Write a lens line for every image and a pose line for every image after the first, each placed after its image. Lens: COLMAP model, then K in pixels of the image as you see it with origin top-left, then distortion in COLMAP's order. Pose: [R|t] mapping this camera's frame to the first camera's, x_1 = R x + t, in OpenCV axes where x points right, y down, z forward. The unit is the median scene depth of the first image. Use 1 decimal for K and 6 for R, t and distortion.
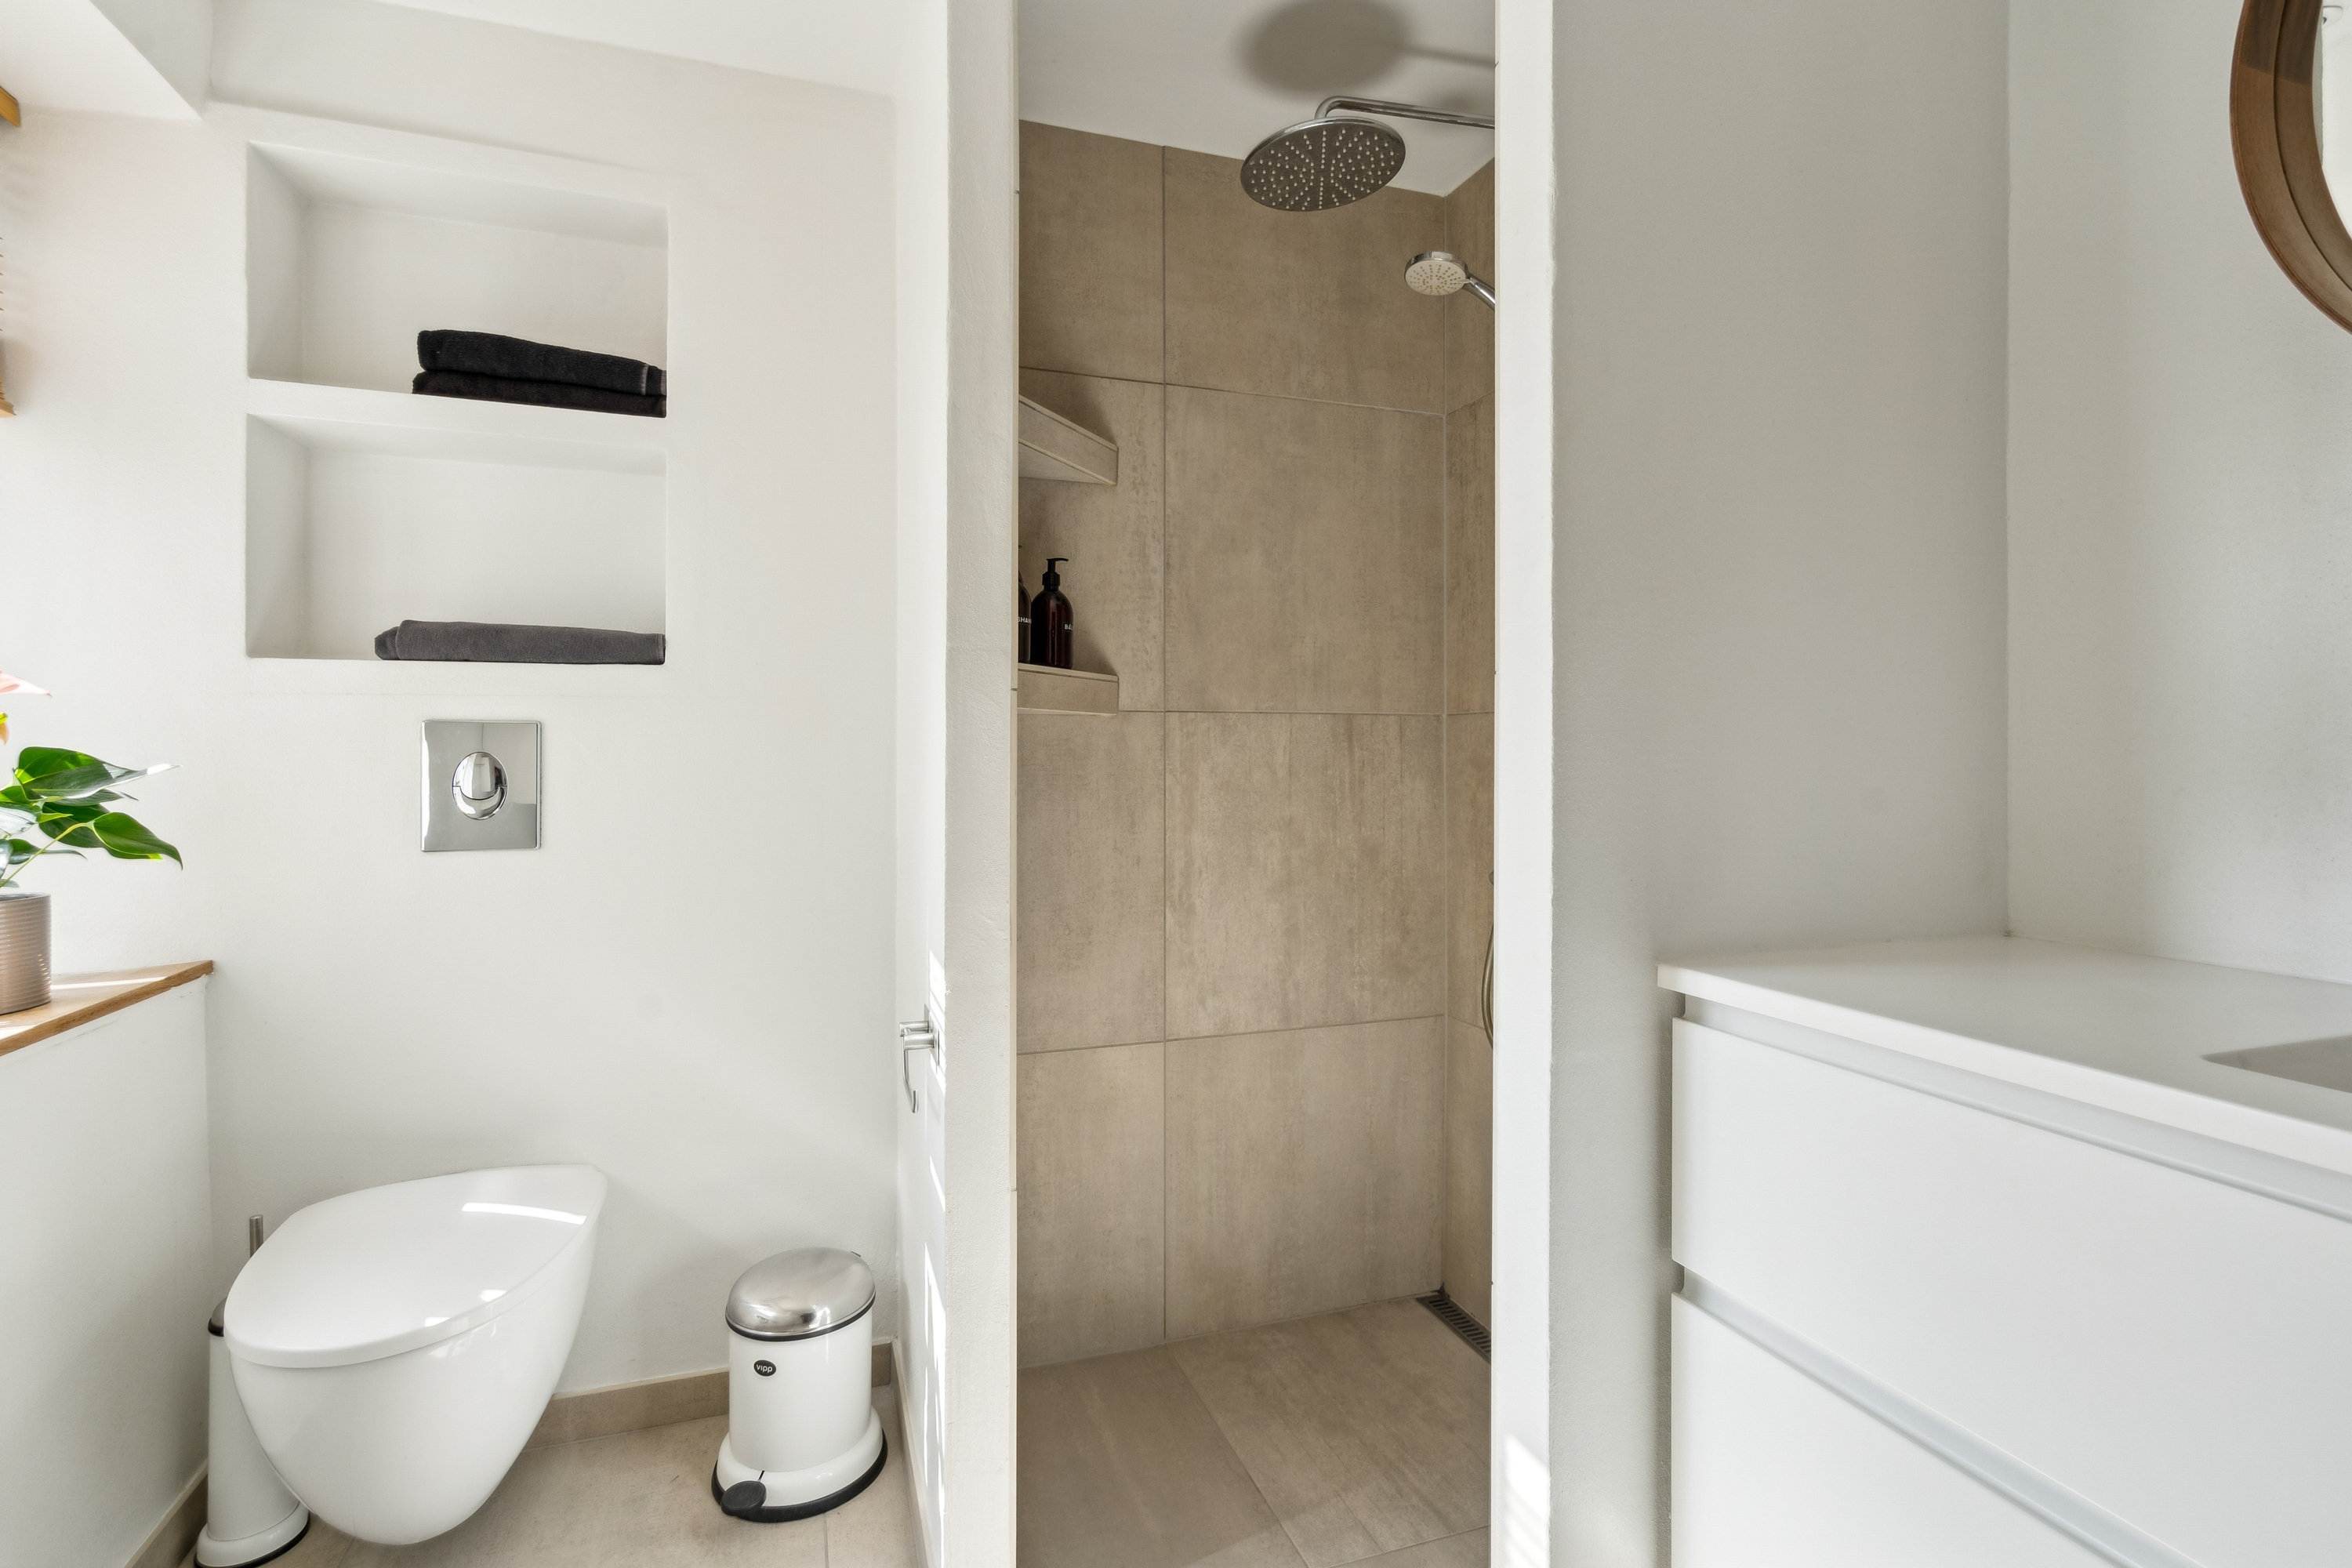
lens RADIAL K [[1104.3, 0, 1165.7], [0, 1104.3, 750.0], [0, 0, 1]] dist [0.000283, 0.000436]
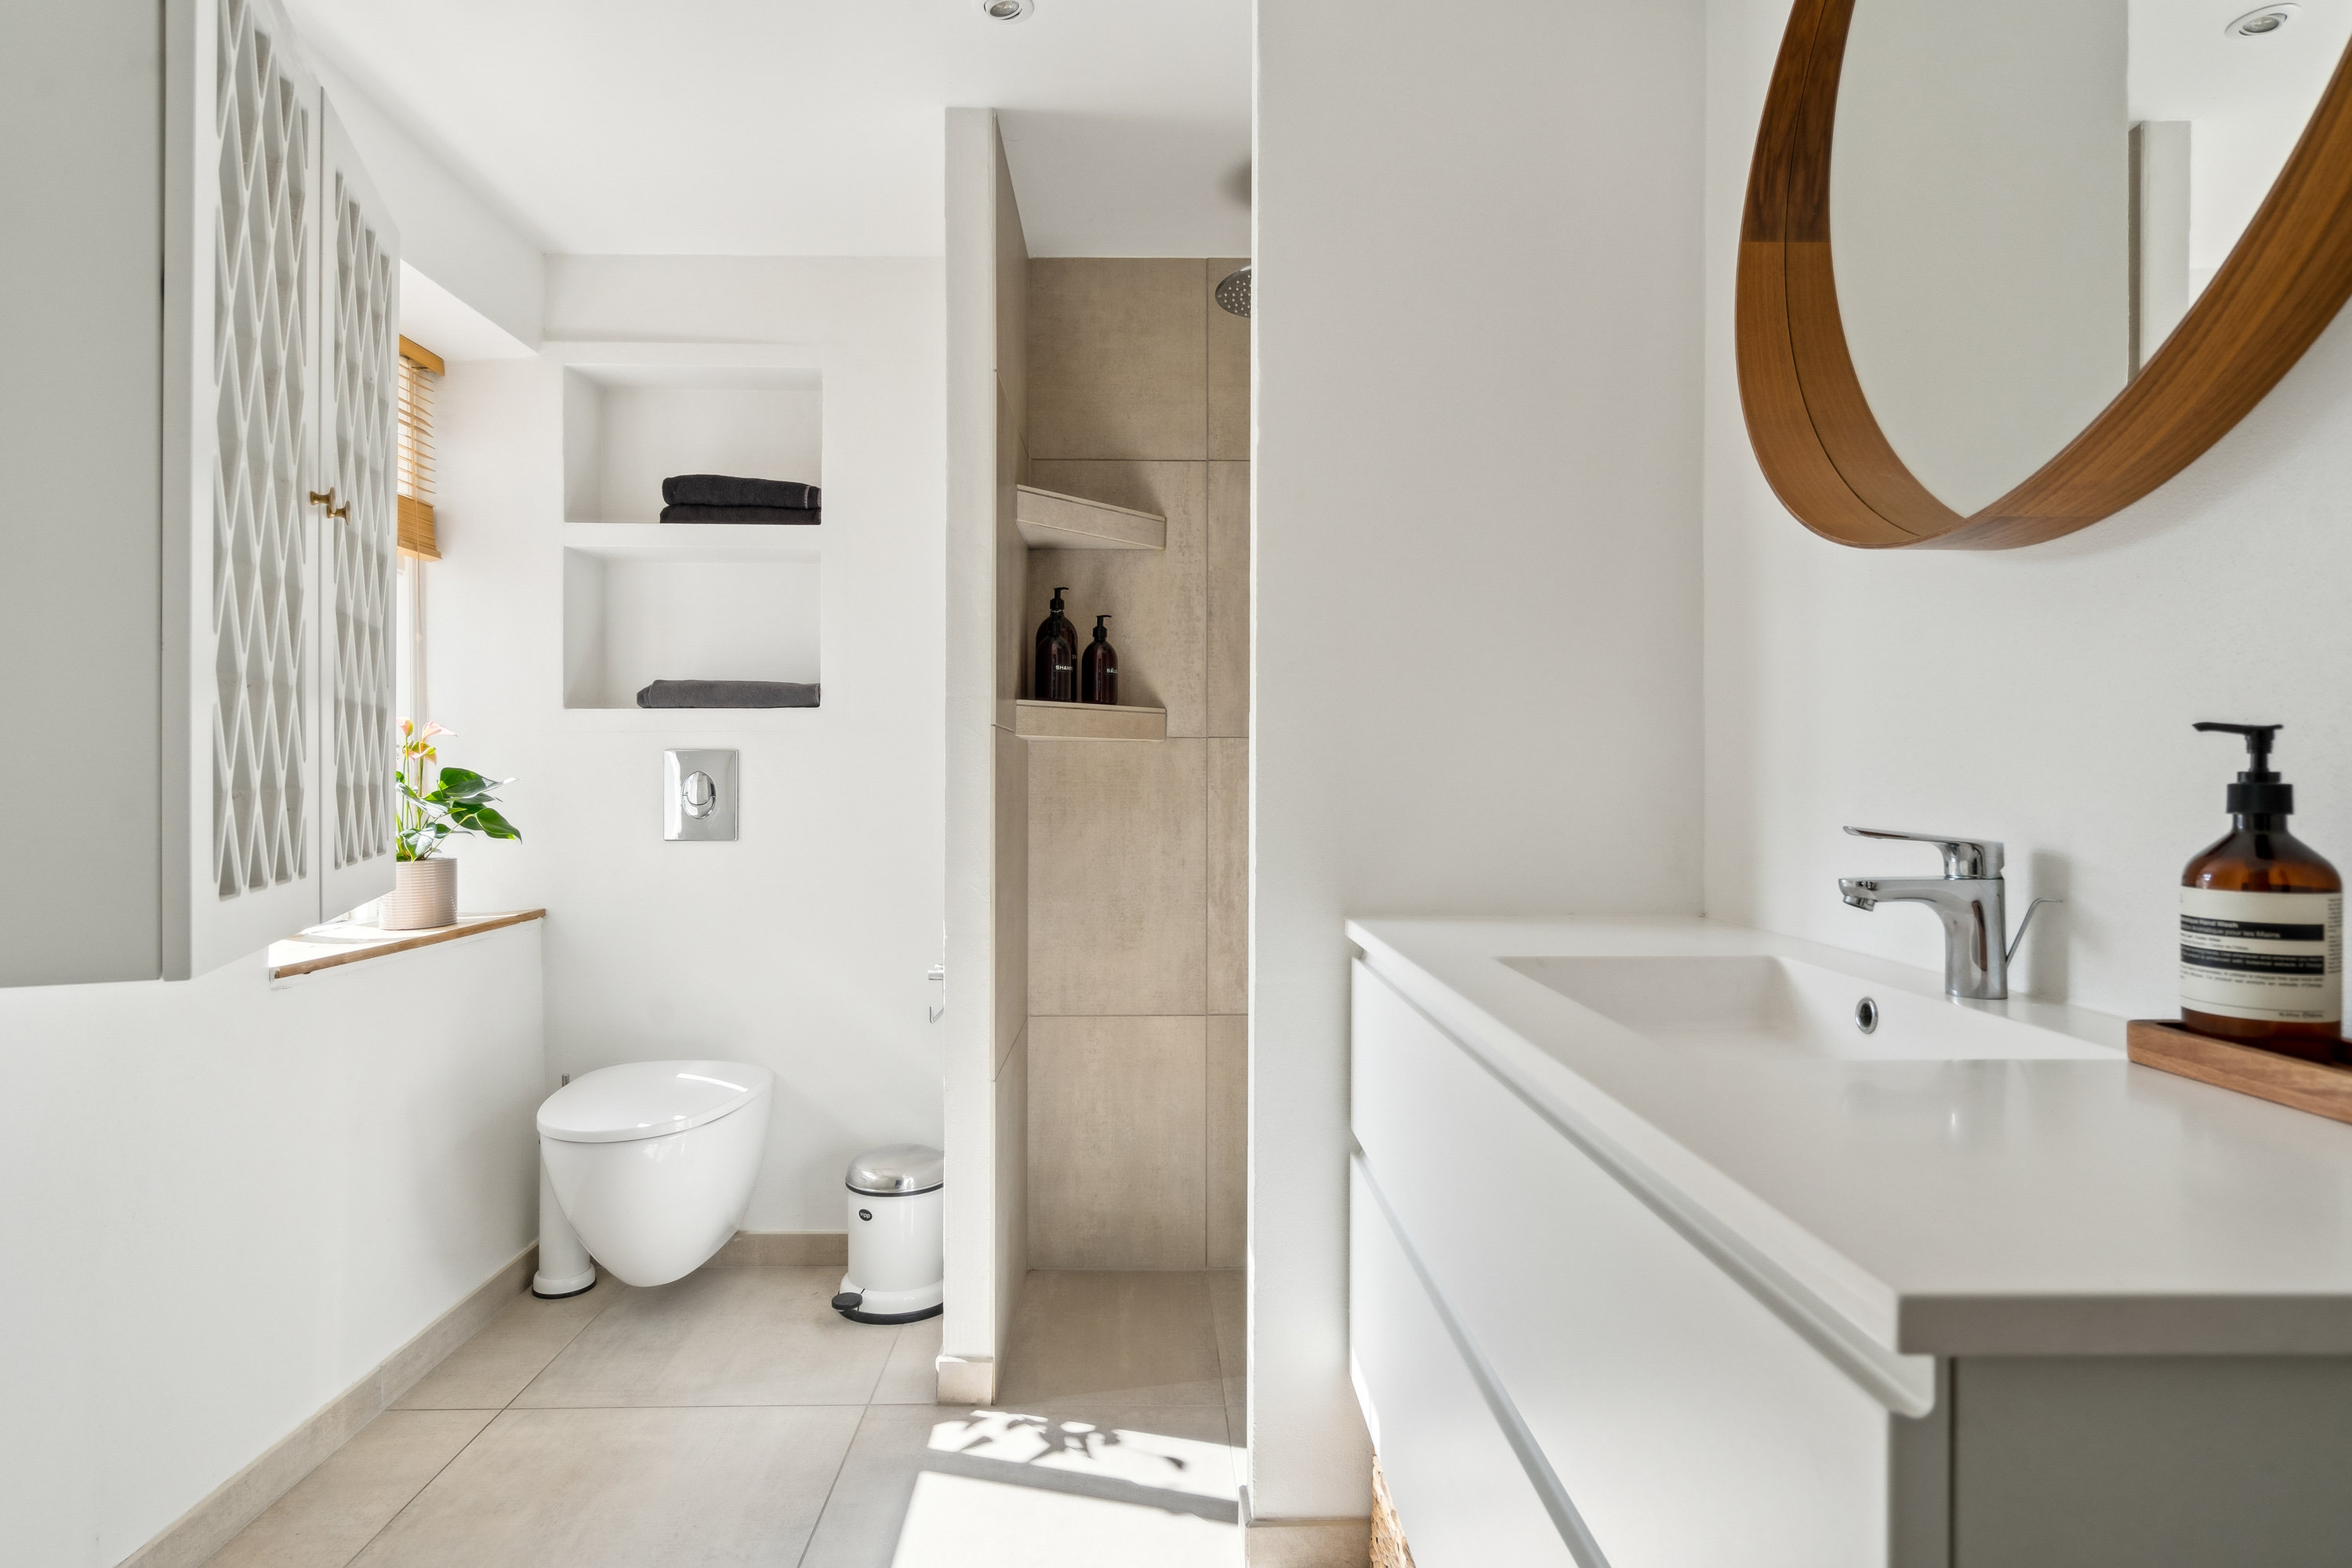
lens RADIAL K [[1286.1, 0, 1170.0], [0, 1286.1, 778.3], [0, 0, 1]] dist [0.004620, 0.005400]
pose [[0.951840, 0.000273, -0.306596, 0.466372], [0.000295, 0.999998, 0.001808, 0.008046], [0.306596, -0.001812, 0.951838, -0.395054]]
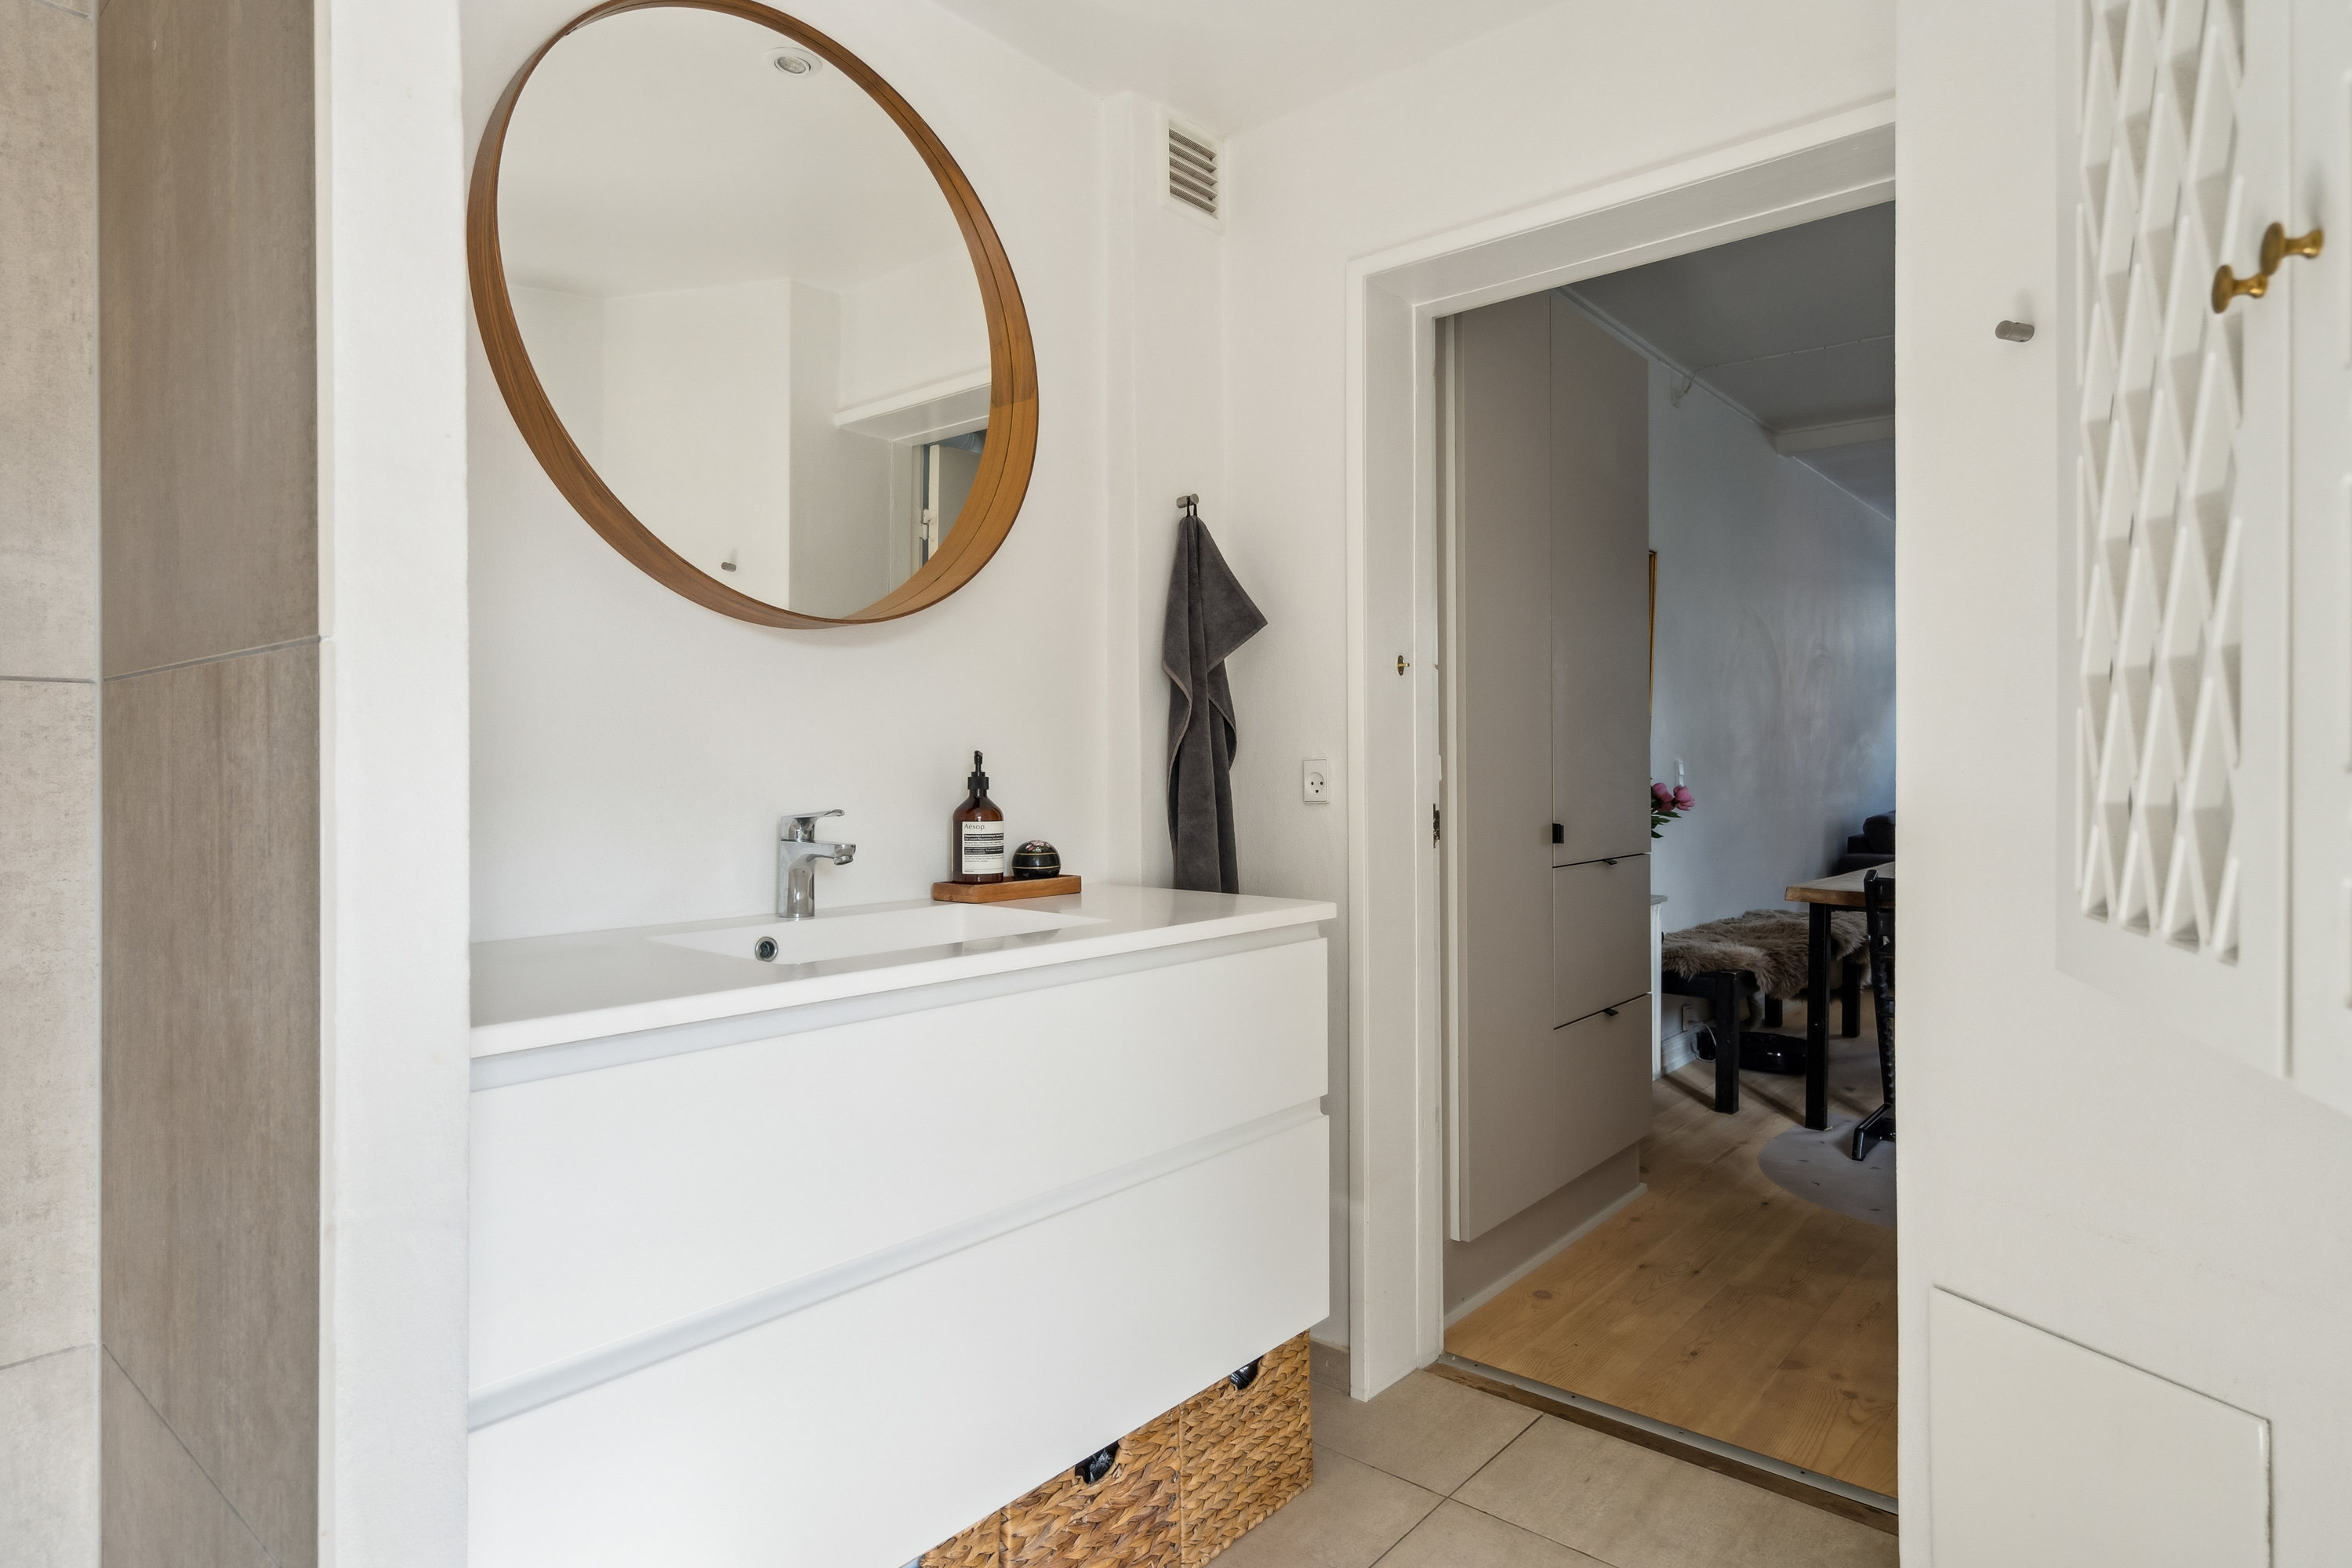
lens RADIAL K [[1286.1, 0, 1179.8], [0, 1286.1, 774.5], [0, 0, 1]] dist [0.004620, 0.005400]
pose [[-0.516408, -0.009156, 0.856294, -1.274955], [-0.003321, 0.999957, 0.008689, -0.012875], [-0.856336, 0.001643, -0.516416, 1.747338]]
